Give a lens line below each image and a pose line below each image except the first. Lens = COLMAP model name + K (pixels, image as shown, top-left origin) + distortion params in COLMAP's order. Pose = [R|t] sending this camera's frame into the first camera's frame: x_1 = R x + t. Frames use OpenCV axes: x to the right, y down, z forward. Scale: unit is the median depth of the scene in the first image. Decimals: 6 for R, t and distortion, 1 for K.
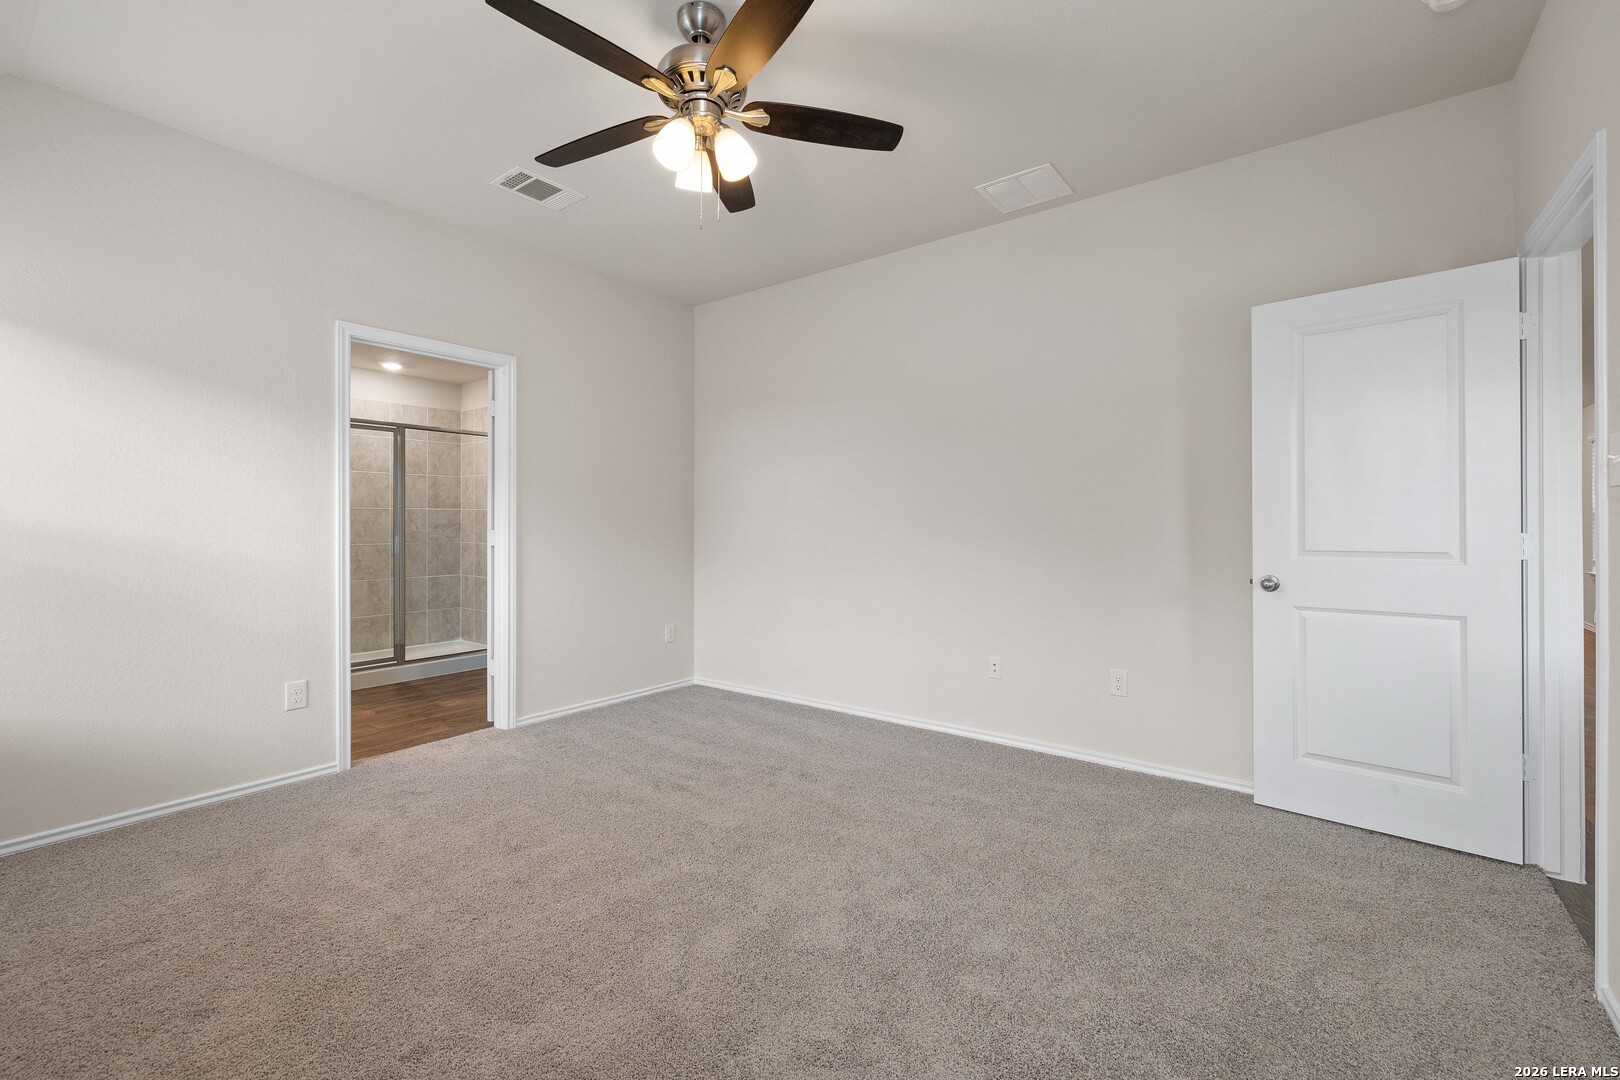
lens RADIAL K [[681.6, 0, 817.1], [0, 681.6, 530.5], [0, 0, 1]] dist [0.004618, -0.000937]
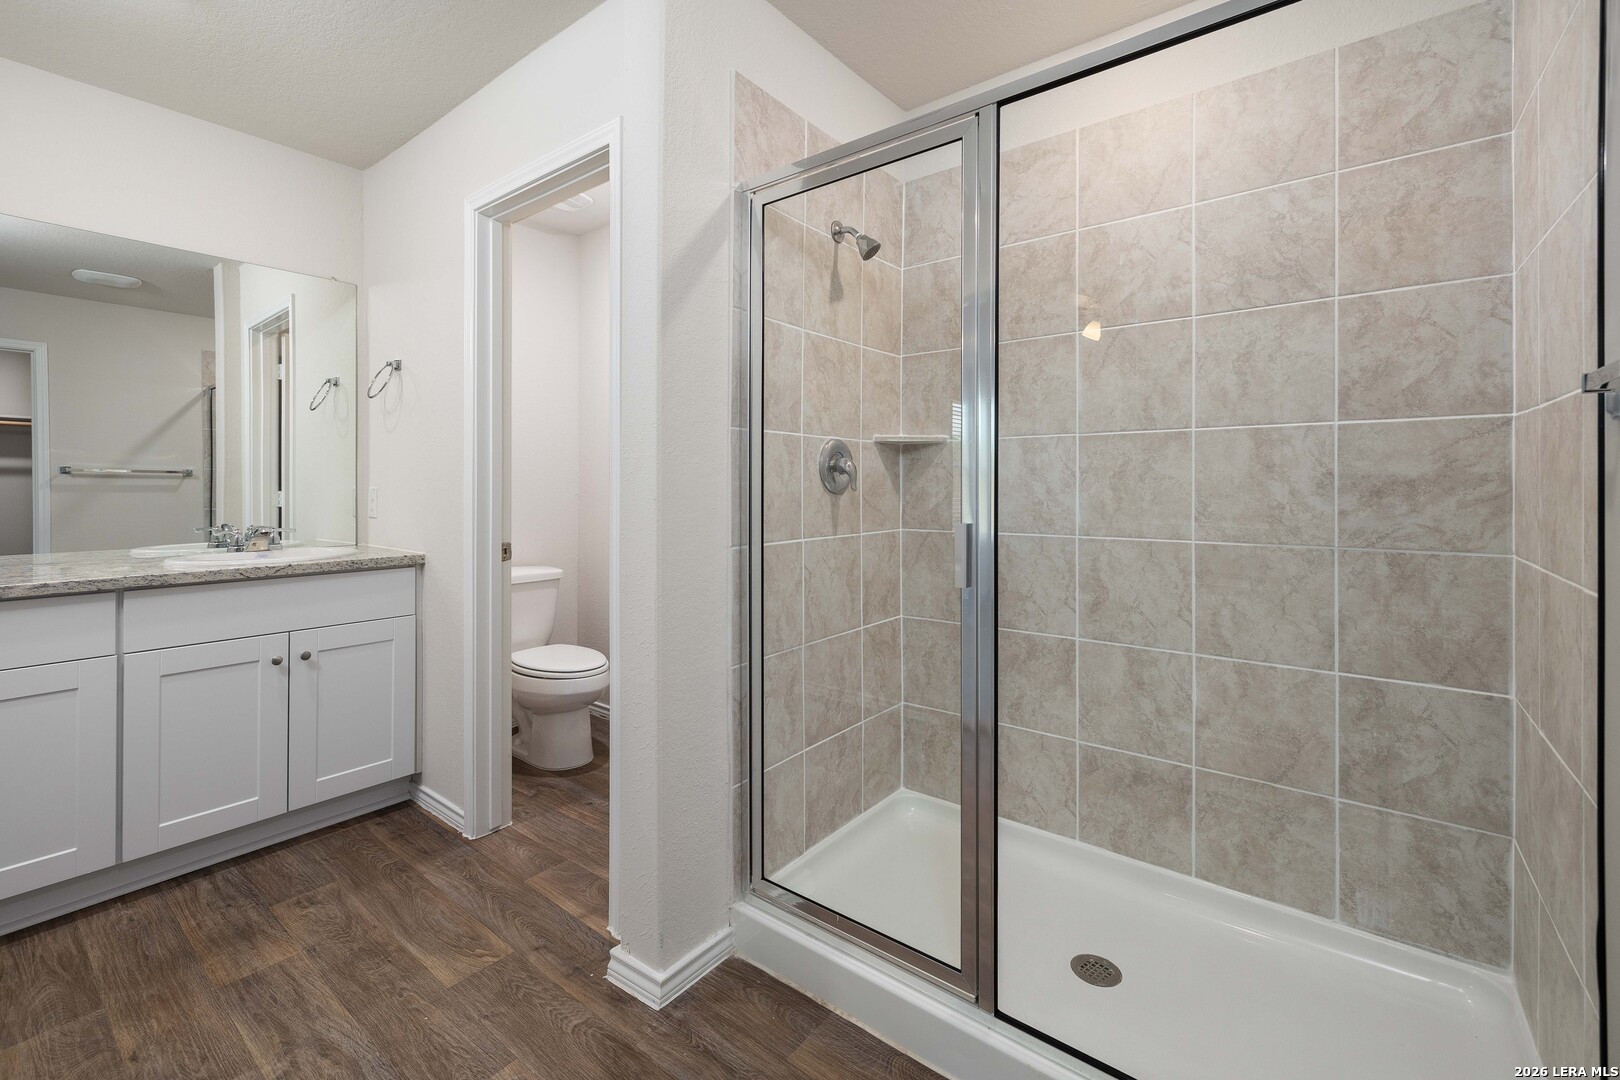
lens RADIAL K [[681.6, 0, 825.3], [0, 681.6, 476.5], [0, 0, 1]] dist [0.004618, -0.000937]
pose [[-0.038368, -0.005106, -0.999251, -0.328269], [-0.007714, 0.999959, -0.004813, -0.008677], [0.999234, 0.007524, -0.038406, 0.906836]]
